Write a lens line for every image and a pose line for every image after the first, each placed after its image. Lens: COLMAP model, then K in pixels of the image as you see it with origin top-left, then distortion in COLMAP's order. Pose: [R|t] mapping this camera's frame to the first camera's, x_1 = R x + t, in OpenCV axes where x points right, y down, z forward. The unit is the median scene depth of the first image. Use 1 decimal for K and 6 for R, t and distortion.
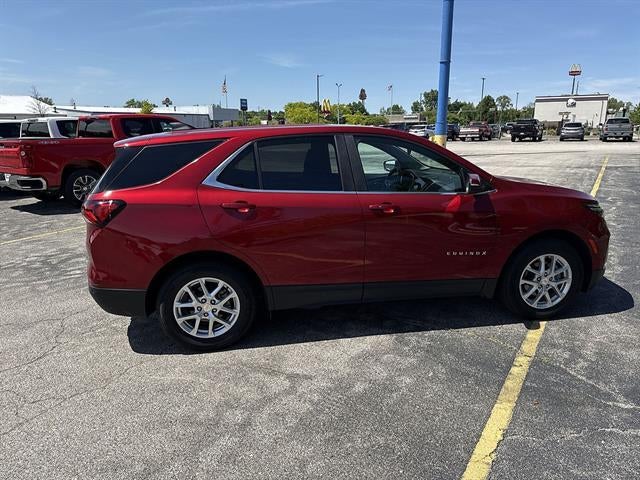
lens RADIAL K [[423.2, 0, 320.0], [0, 423.2, 240.0], [0, 0, 1]] dist [0.050348, -0.063325]
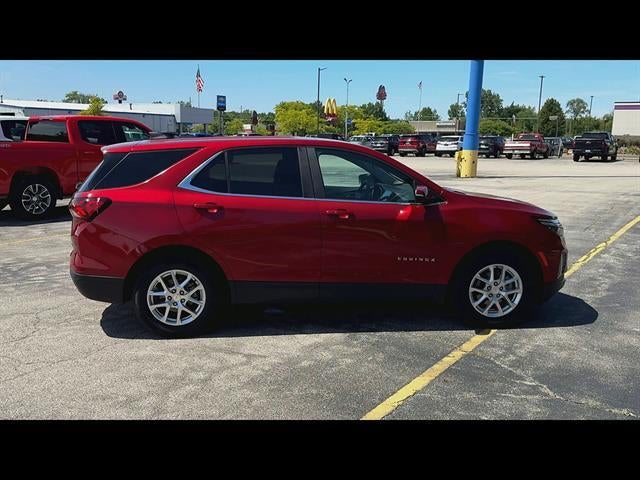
lens RADIAL K [[612.0, 0, 303.6], [0, 612.0, 261.8], [0, 0, 1]] dist [0.128415, -0.238427]
pose [[0.998816, 0.034352, -0.034454, 0.111574], [-0.036193, 0.997868, -0.054309, 0.132324], [0.032515, 0.055491, 0.997930, -0.564696]]
